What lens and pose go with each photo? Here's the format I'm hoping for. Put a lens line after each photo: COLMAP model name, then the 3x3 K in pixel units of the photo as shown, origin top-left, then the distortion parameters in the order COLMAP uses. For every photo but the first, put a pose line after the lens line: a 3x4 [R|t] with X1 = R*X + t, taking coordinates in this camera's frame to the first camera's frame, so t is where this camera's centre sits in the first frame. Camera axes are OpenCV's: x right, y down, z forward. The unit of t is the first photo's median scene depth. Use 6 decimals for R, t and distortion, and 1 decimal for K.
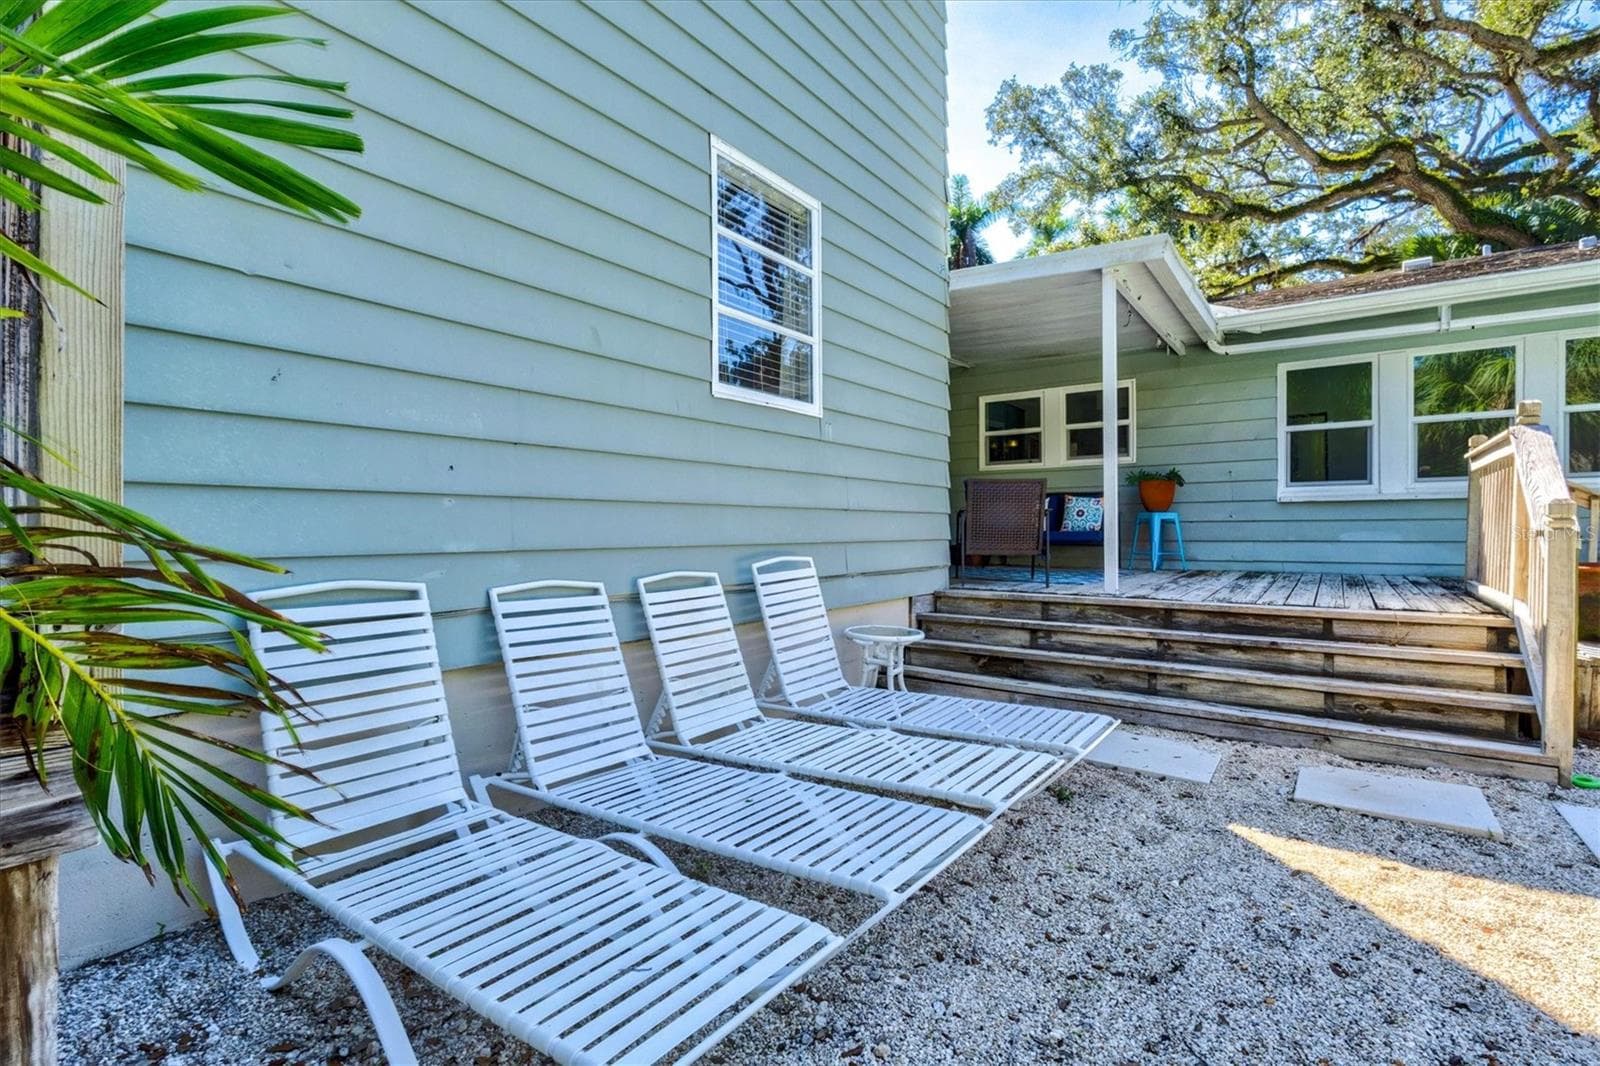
lens RADIAL K [[737.2, 0, 794.7], [0, 737.2, 535.4], [0, 0, 1]] dist [0.005311, -0.000697]
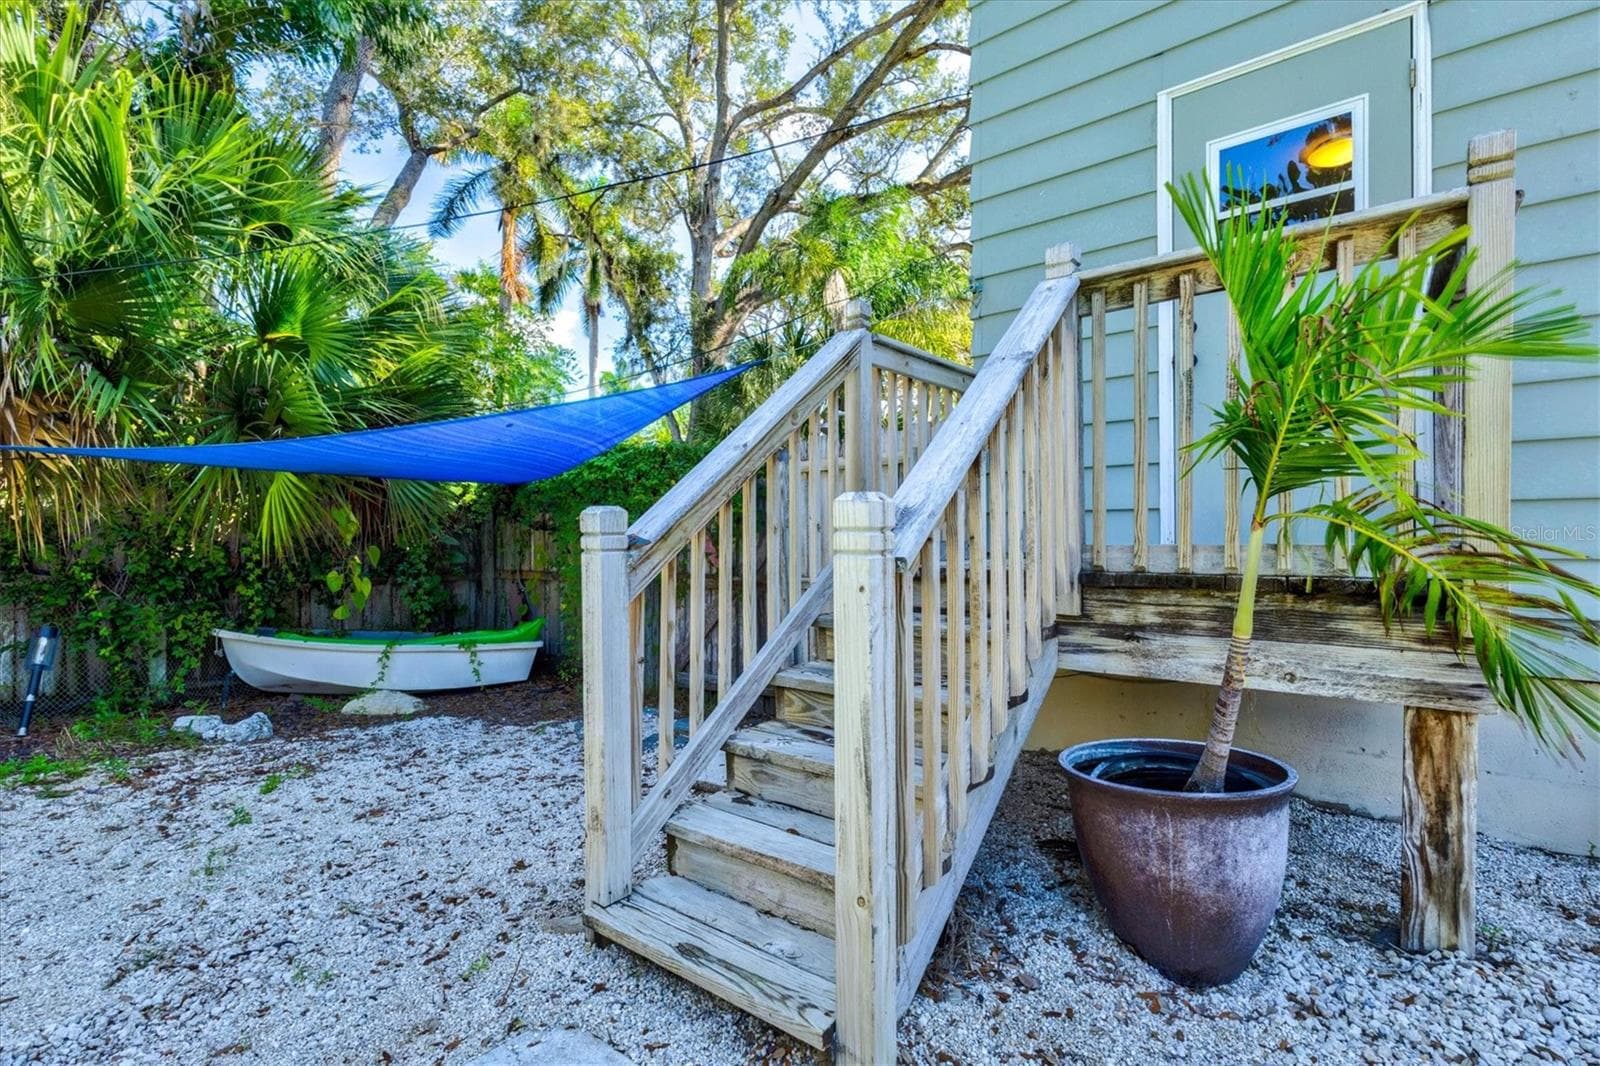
lens RADIAL K [[737.2, 0, 799.6], [0, 737.2, 537.6], [0, 0, 1]] dist [0.005311, -0.000697]
pose [[-0.040394, 0.000011, -0.999184, 0.136079], [-0.003503, 0.999994, 0.000152, 0.001236], [0.999178, 0.003506, -0.040394, -0.089436]]
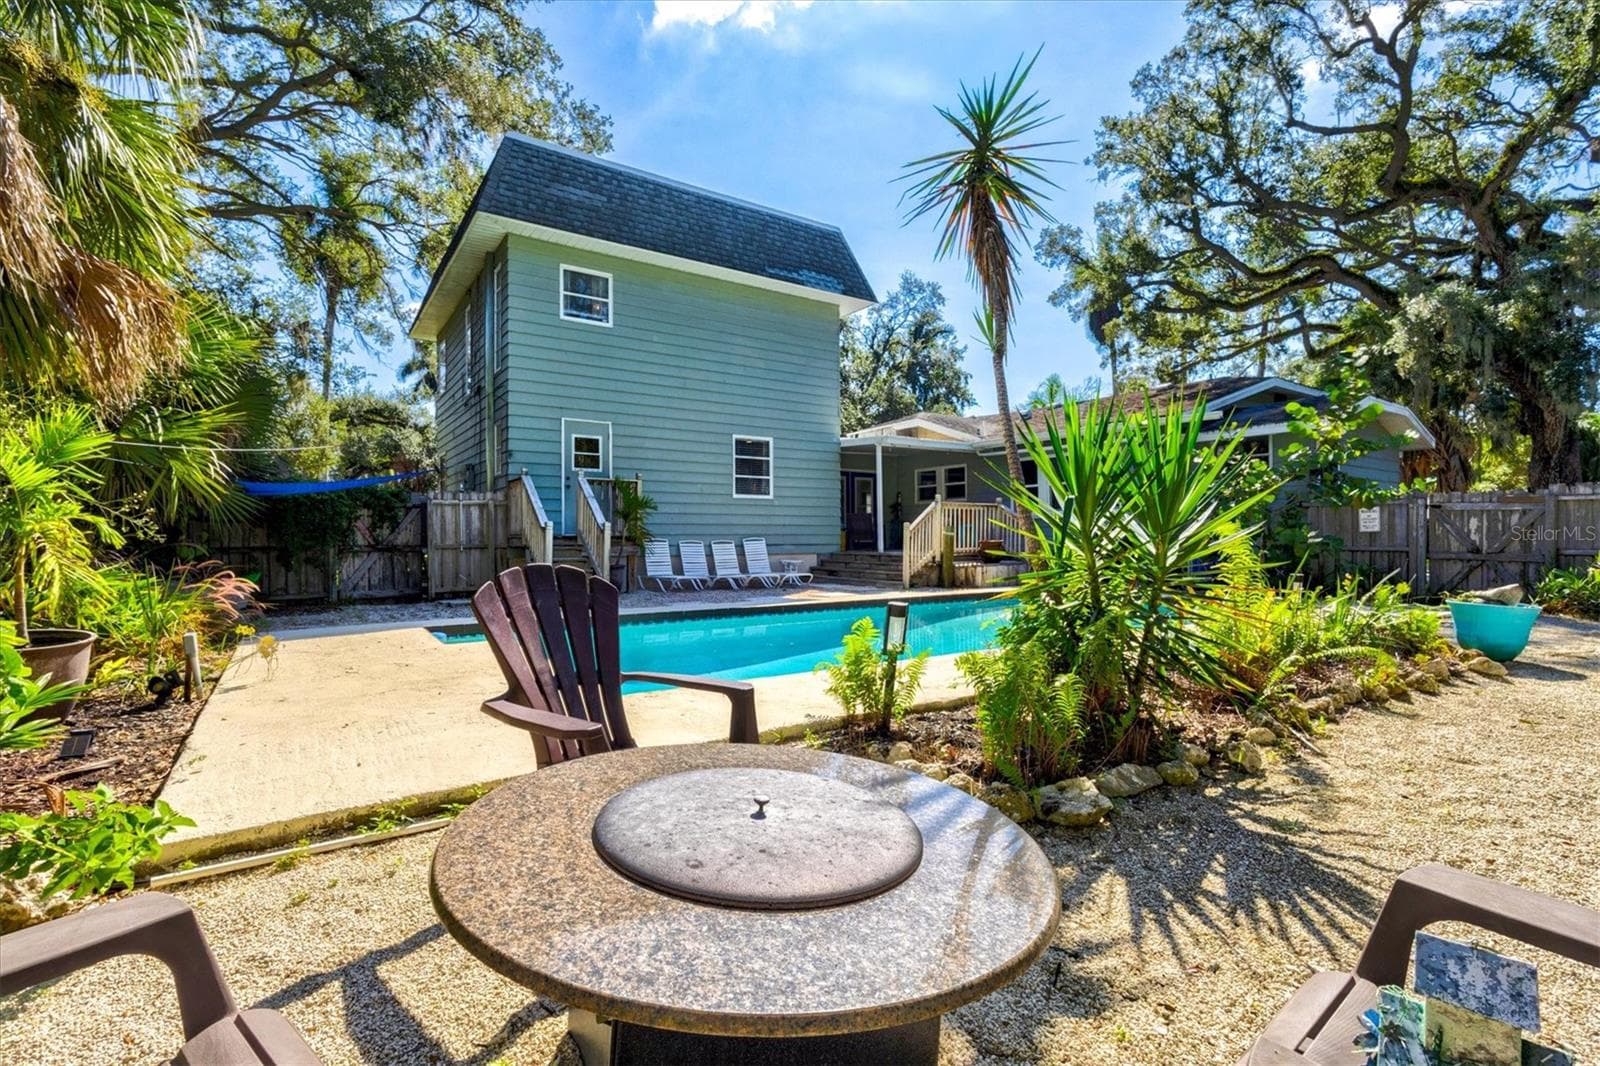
lens RADIAL K [[737.2, 0, 799.2], [0, 737.2, 541.3], [0, 0, 1]] dist [0.005311, -0.000697]
pose [[0.941292, -0.000767, -0.337592, 0.867700], [-0.001294, 0.999982, -0.005878, 0.040262], [0.337590, 0.005970, 0.941274, -1.465642]]
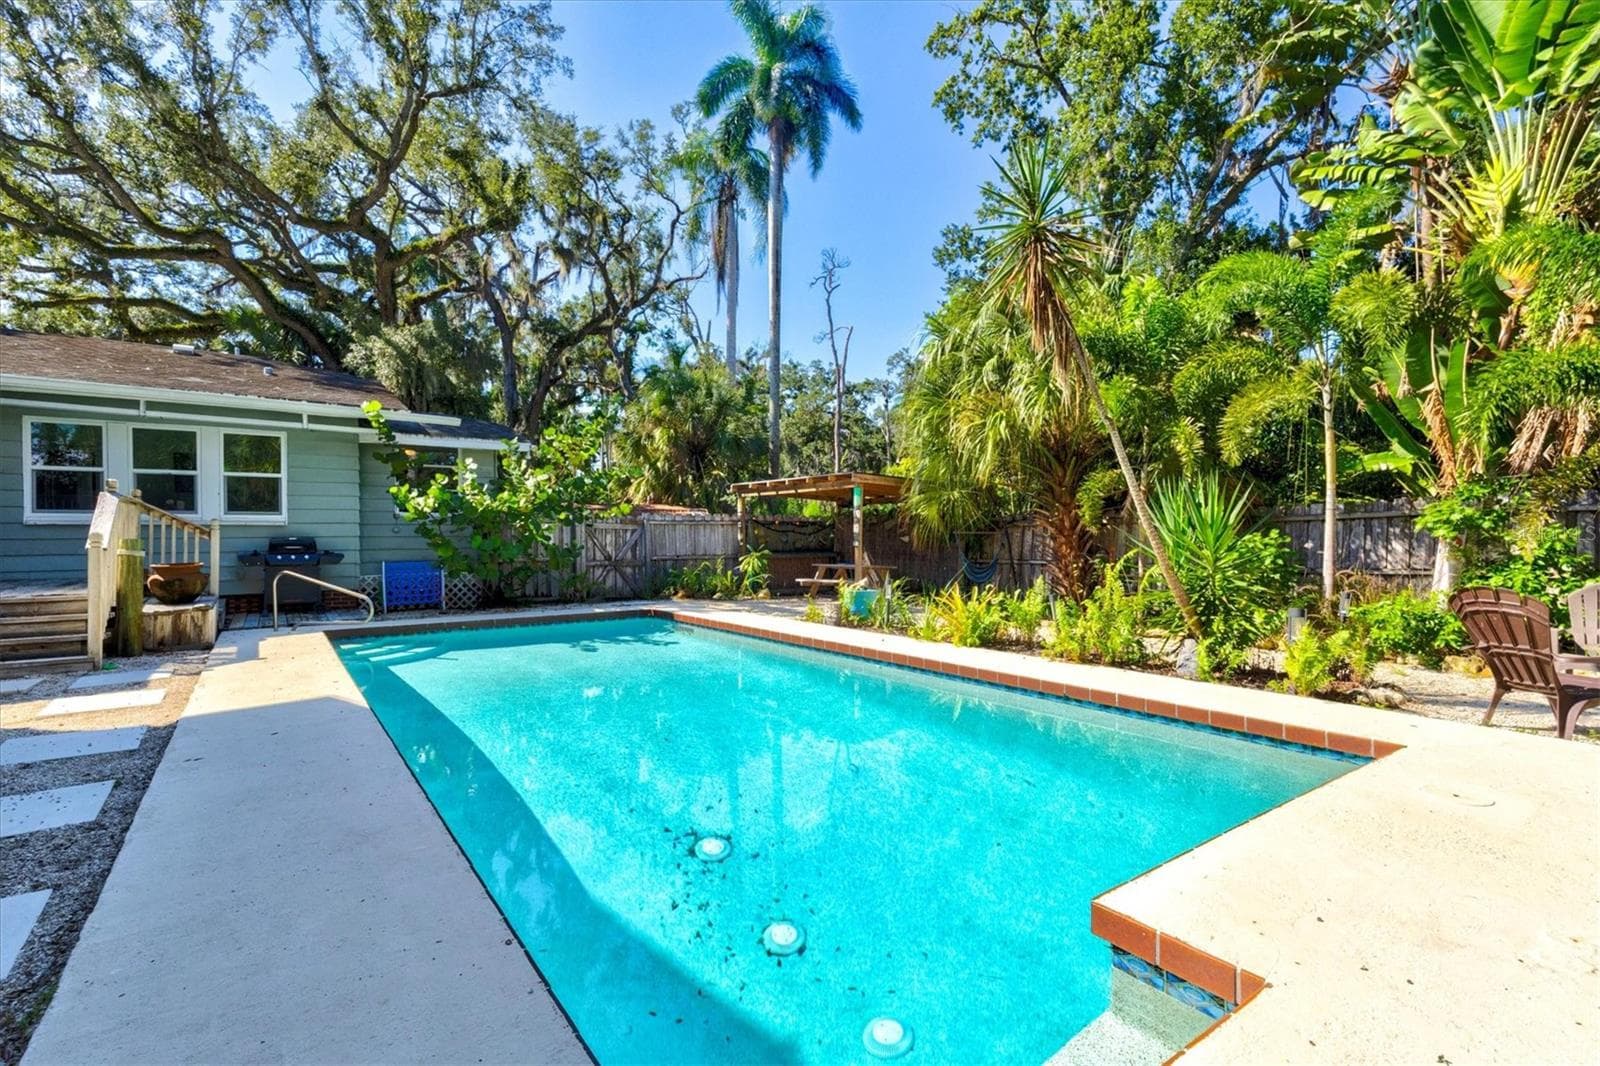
lens RADIAL K [[737.2, 0, 789.3], [0, 737.2, 540.4], [0, 0, 1]] dist [0.005311, -0.000697]
pose [[0.318257, -0.007988, 0.947971, -0.137414], [0.015634, 0.999873, 0.003177, -0.000926], [-0.947876, 0.013810, 0.318341, -0.692474]]
